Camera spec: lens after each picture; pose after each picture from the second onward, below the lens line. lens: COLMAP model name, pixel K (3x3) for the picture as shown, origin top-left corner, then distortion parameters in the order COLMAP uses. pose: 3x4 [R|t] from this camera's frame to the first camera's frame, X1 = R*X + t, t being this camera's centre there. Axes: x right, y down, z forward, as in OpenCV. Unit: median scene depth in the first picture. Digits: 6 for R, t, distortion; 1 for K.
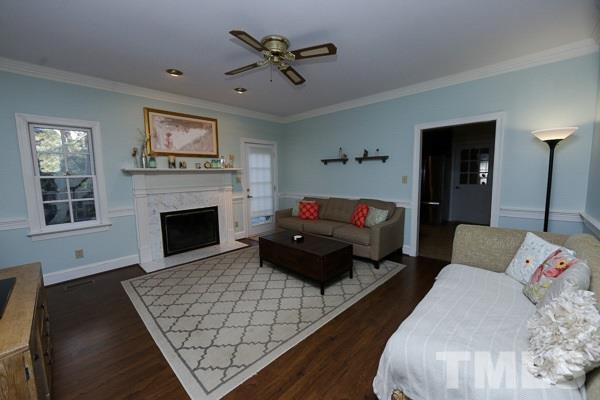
lens RADIAL K [[239.7, 0, 296.5], [0, 239.7, 197.1], [0, 0, 1]] dist [0.000199, 0.000546]
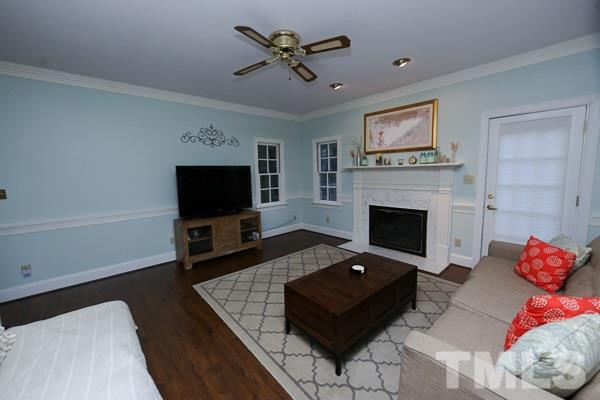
lens RADIAL K [[239.7, 0, 296.5], [0, 239.7, 197.1], [0, 0, 1]] dist [0.000199, 0.000546]
pose [[-0.073932, 0.126803, -0.989169, 0.565421], [-0.073030, 0.988532, 0.132180, -0.094186], [0.994586, 0.082011, -0.063824, 0.713346]]
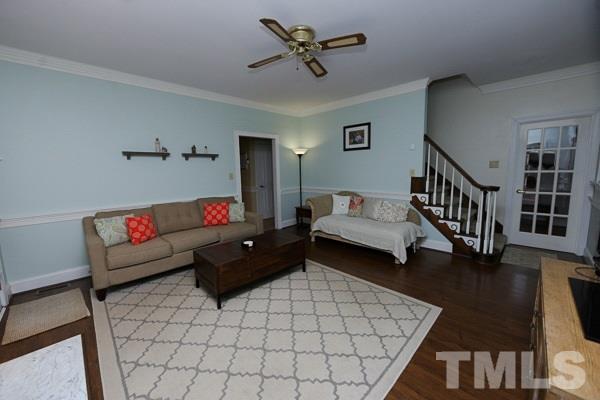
lens RADIAL K [[239.7, 0, 296.5], [0, 239.7, 197.1], [0, 0, 1]] dist [0.000199, 0.000546]
pose [[0.025030, -0.103355, 0.994330, -0.696345], [0.120055, 0.987753, 0.099649, -0.050500], [-0.992452, 0.116880, 0.037132, 0.651937]]
